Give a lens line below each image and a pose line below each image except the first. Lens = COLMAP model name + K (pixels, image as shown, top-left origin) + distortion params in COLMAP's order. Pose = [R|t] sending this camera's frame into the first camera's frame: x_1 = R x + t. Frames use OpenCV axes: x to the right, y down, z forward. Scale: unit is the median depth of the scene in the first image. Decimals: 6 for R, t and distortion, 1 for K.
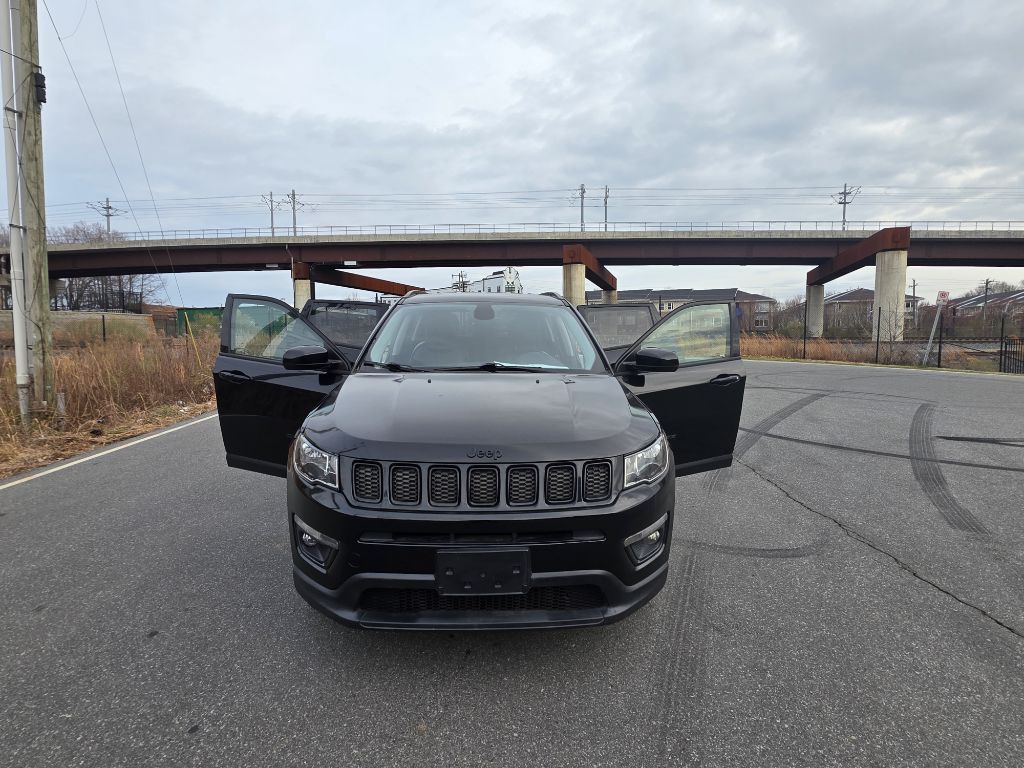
lens RADIAL K [[558.8, 0, 504.8], [0, 558.8, 384.5], [0, 0, 1]] dist [0.000486, 0.002831]
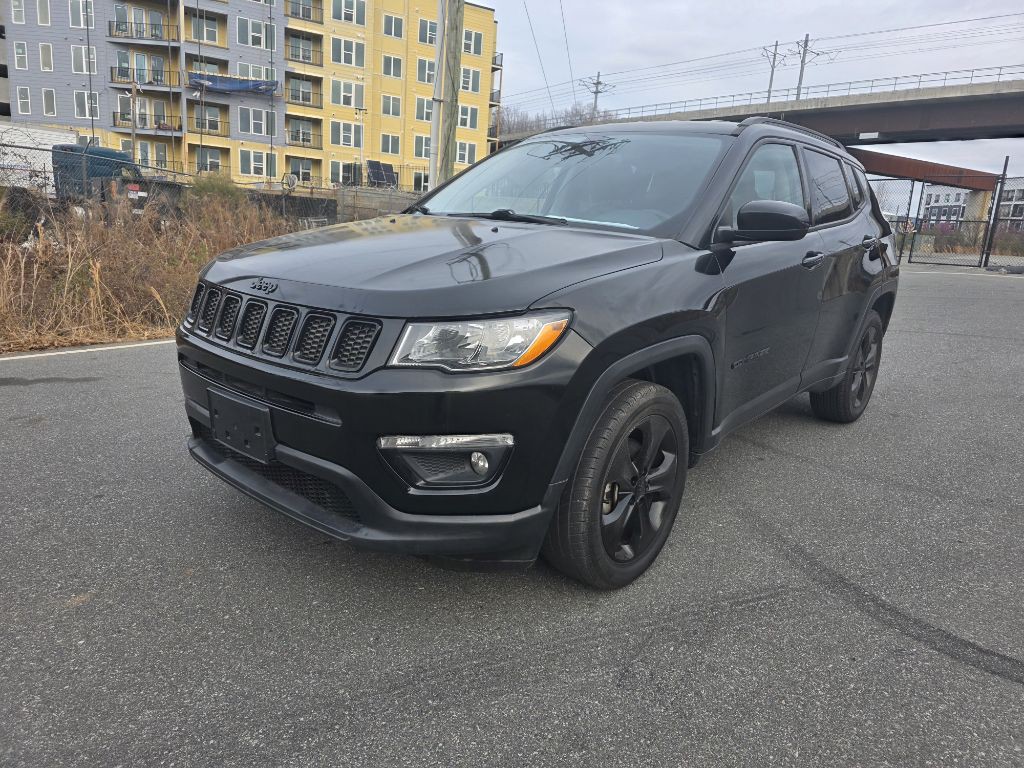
lens RADIAL K [[719.3, 0, 512.0], [0, 719.3, 384.0], [0, 0, 1]] dist [0.061975, -0.059005]
pose [[0.710676, 0.194423, -0.676121, 0.906780], [-0.126931, 0.980718, 0.148594, 0.058699], [0.691974, -0.019781, 0.721651, 0.466632]]
